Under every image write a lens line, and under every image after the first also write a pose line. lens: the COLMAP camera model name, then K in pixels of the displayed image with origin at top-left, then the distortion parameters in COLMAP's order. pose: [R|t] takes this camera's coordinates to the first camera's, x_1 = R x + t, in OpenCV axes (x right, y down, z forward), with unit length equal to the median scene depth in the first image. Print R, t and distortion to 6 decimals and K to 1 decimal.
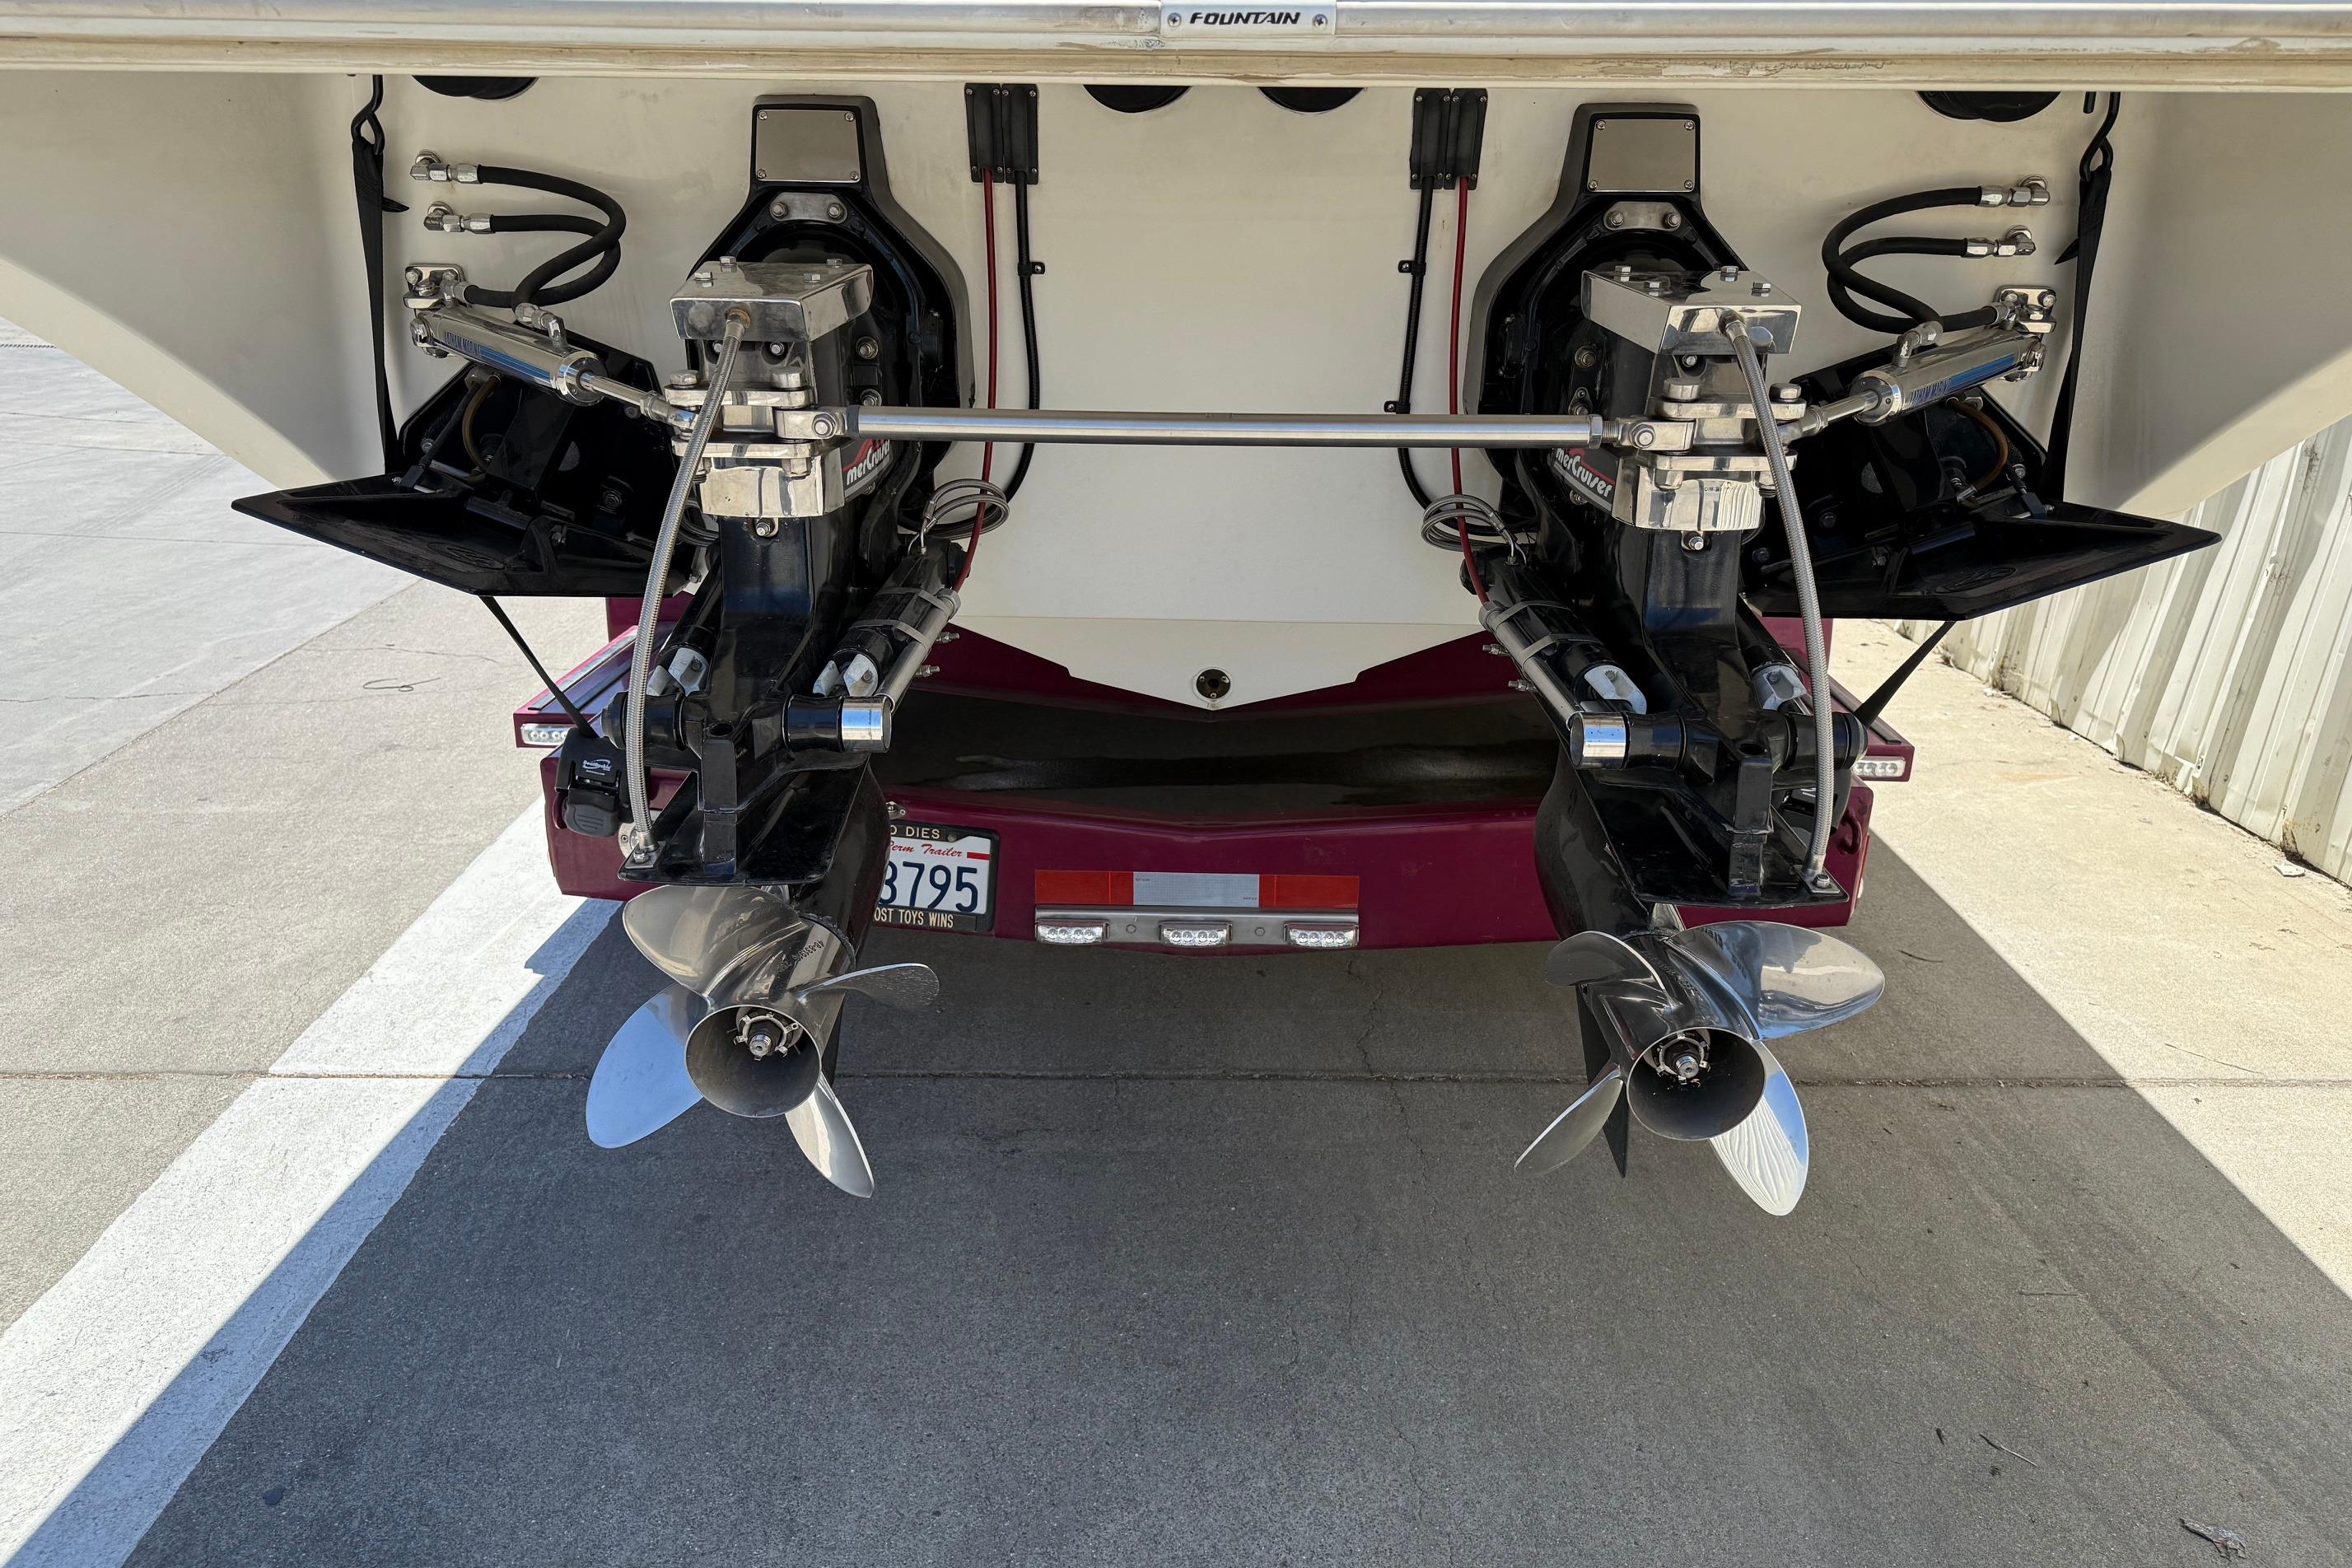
lens RADIAL K [[1687.2, 0, 1170.1], [0, 1687.2, 797.8], [0, 0, 1]] dist [0.059780, -0.094661]
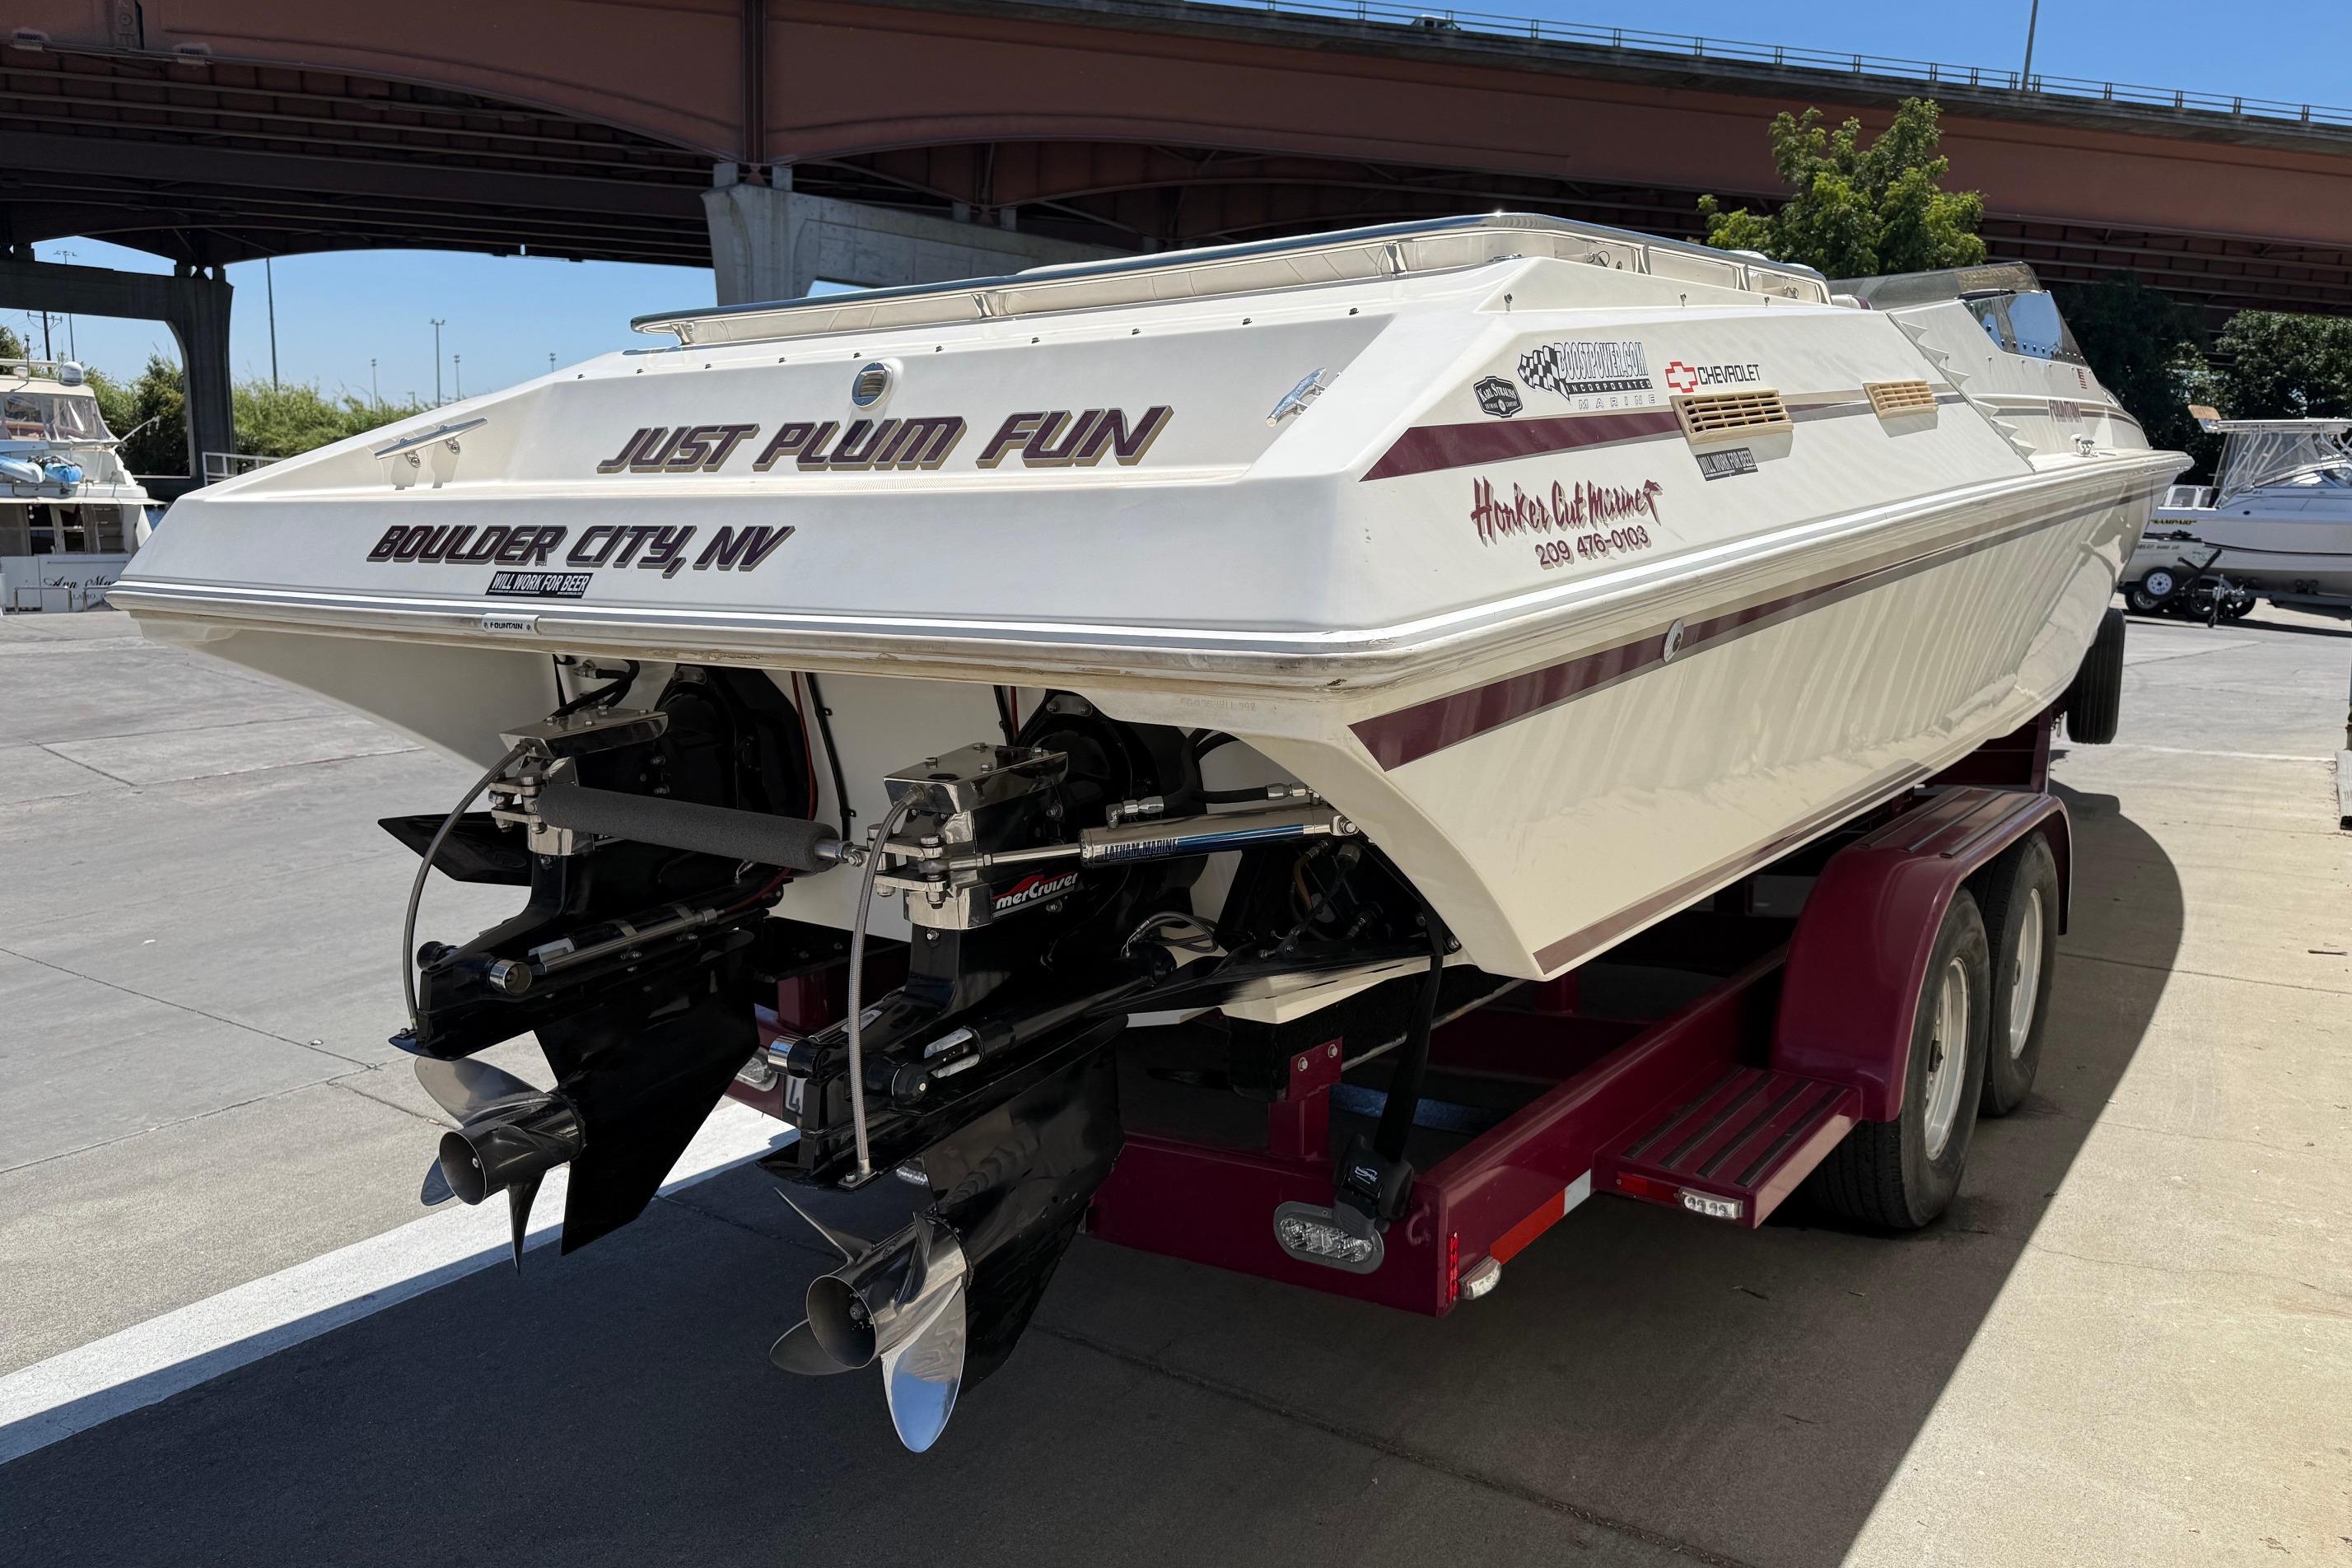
lens RADIAL K [[1687.2, 0, 1170.1], [0, 1687.2, 797.8], [0, 0, 1]] dist [0.059780, -0.094661]
pose [[0.809063, 0.081263, -0.582077, 0.943700], [-0.186237, 0.974804, -0.122771, -0.092793], [0.557434, 0.207734, 0.803812, -0.042360]]
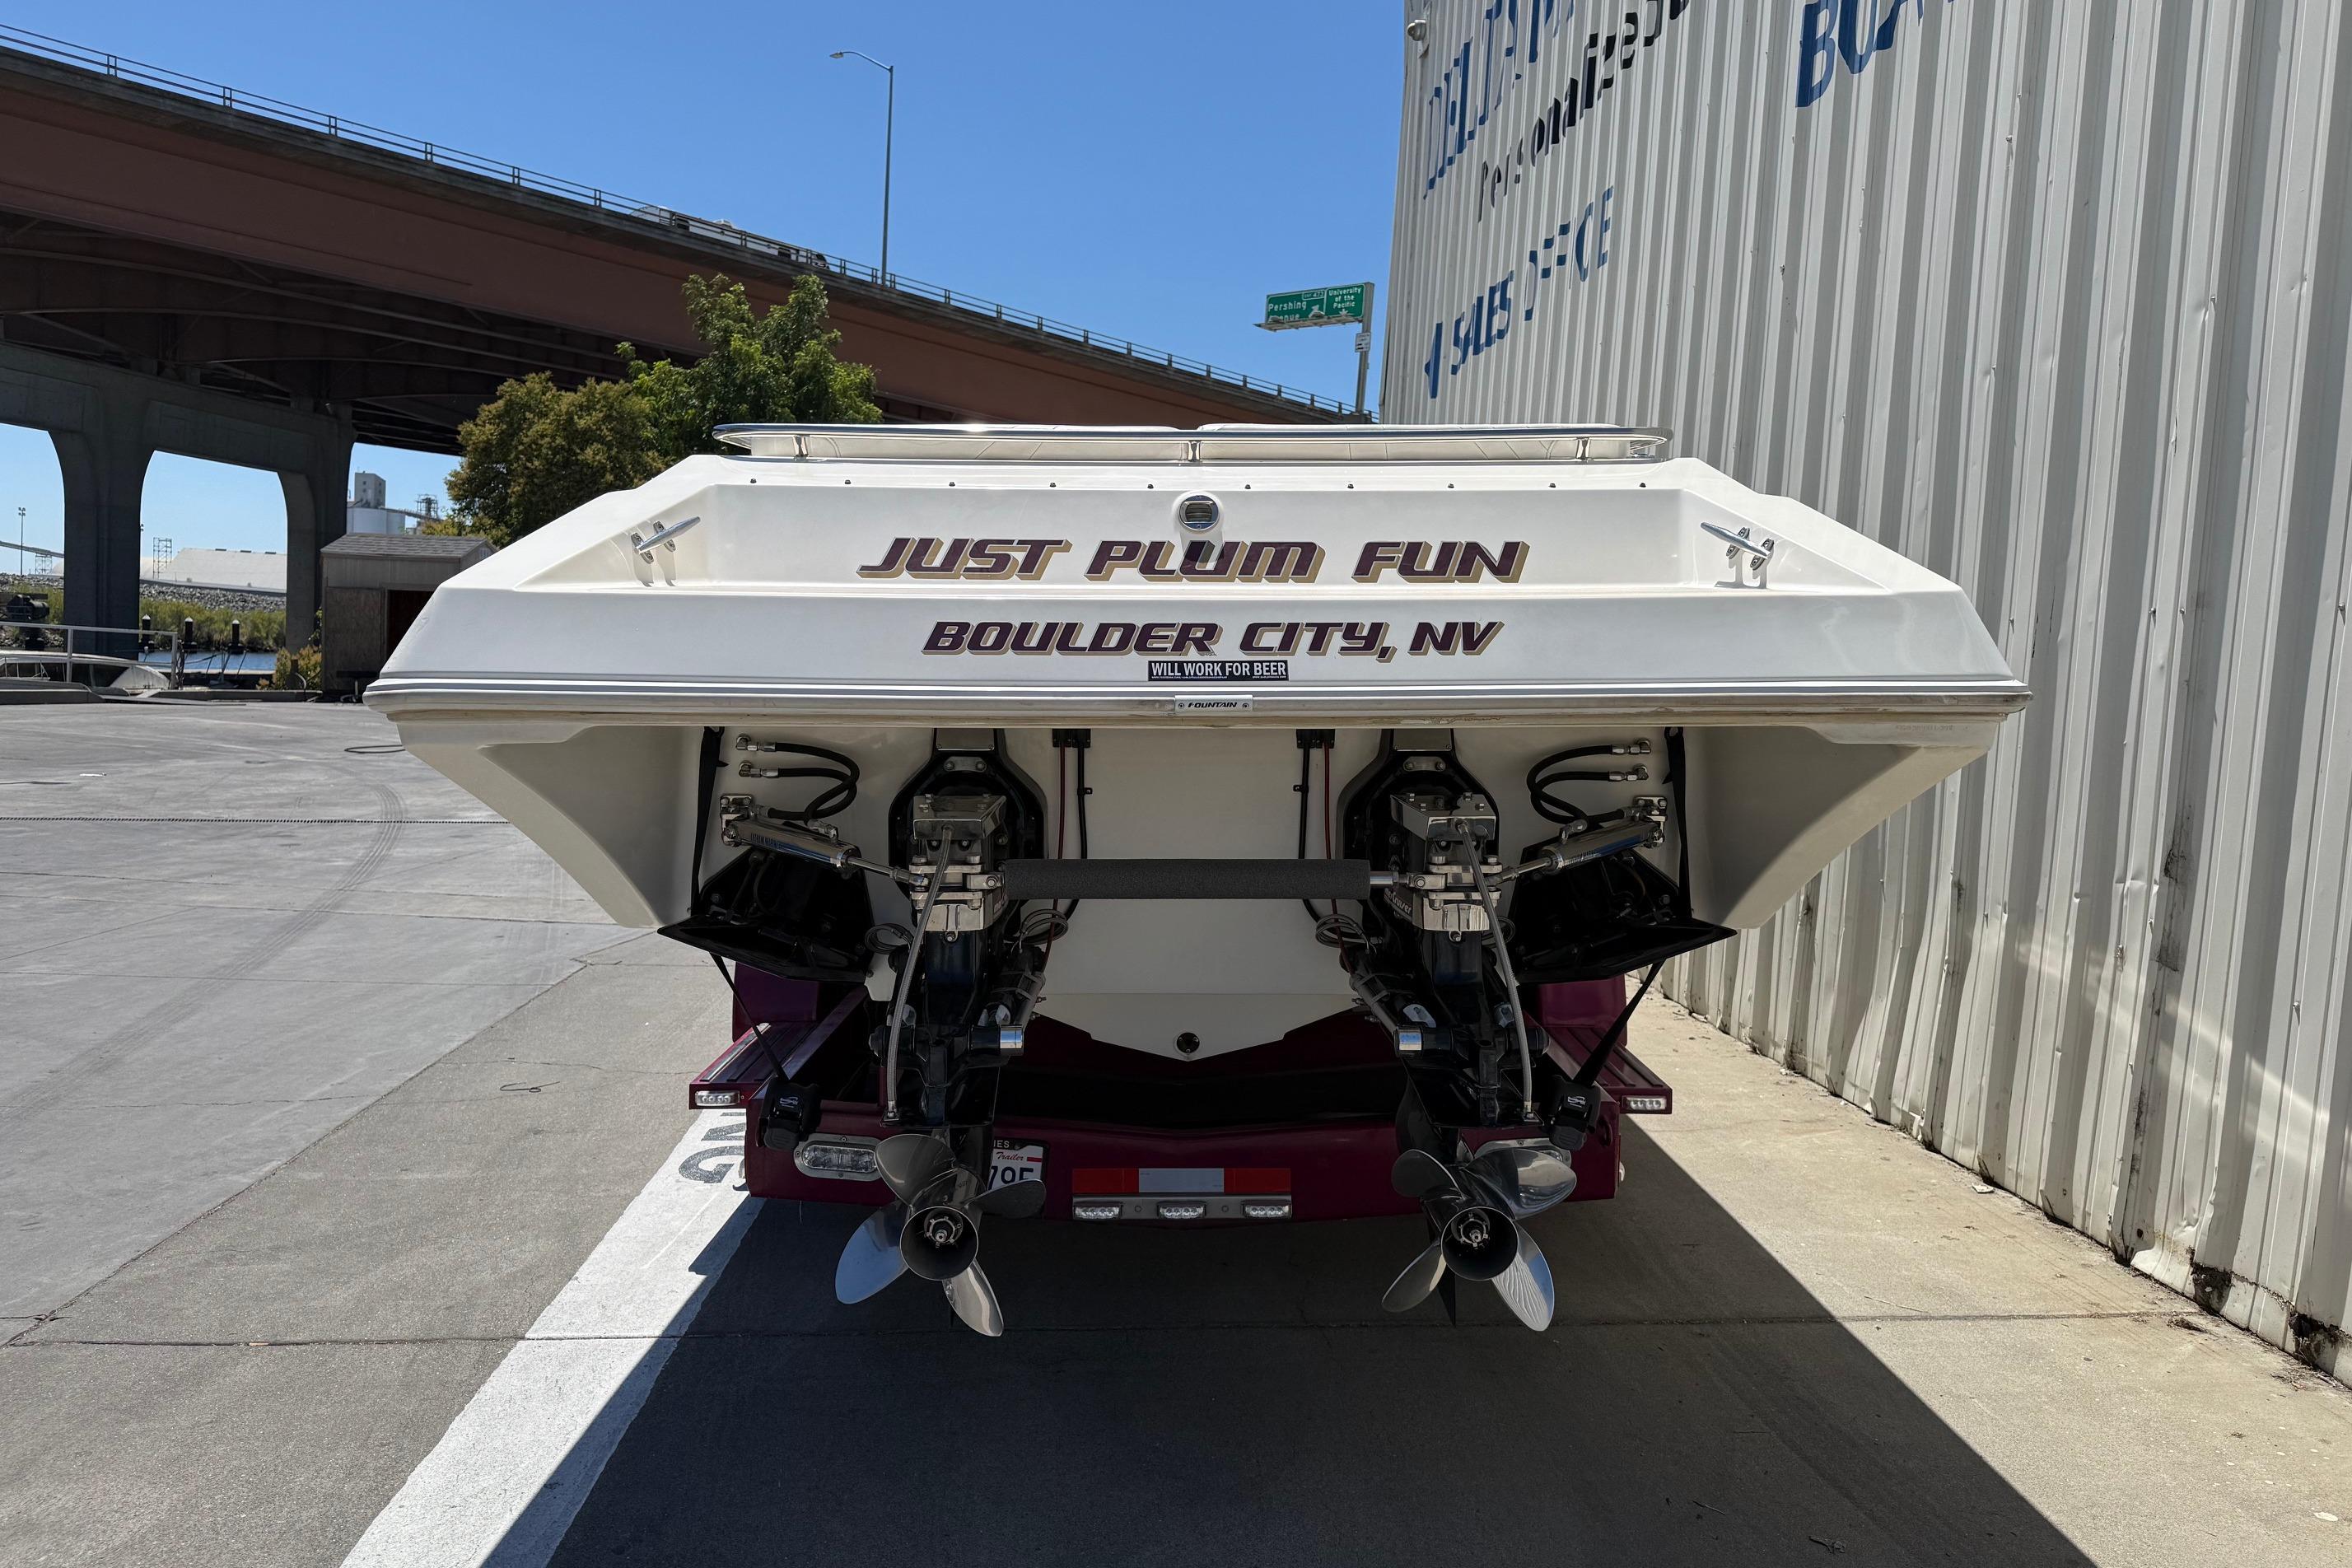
lens RADIAL K [[1695.1, 0, 1156.8], [0, 1695.1, 776.7], [0, 0, 1]] dist [0.074243, -0.089254]
pose [[0.999476, -0.012403, 0.029905, -0.052362], [0.019940, 0.963546, -0.266799, 0.124305], [-0.025506, 0.267256, 0.963288, -0.608583]]
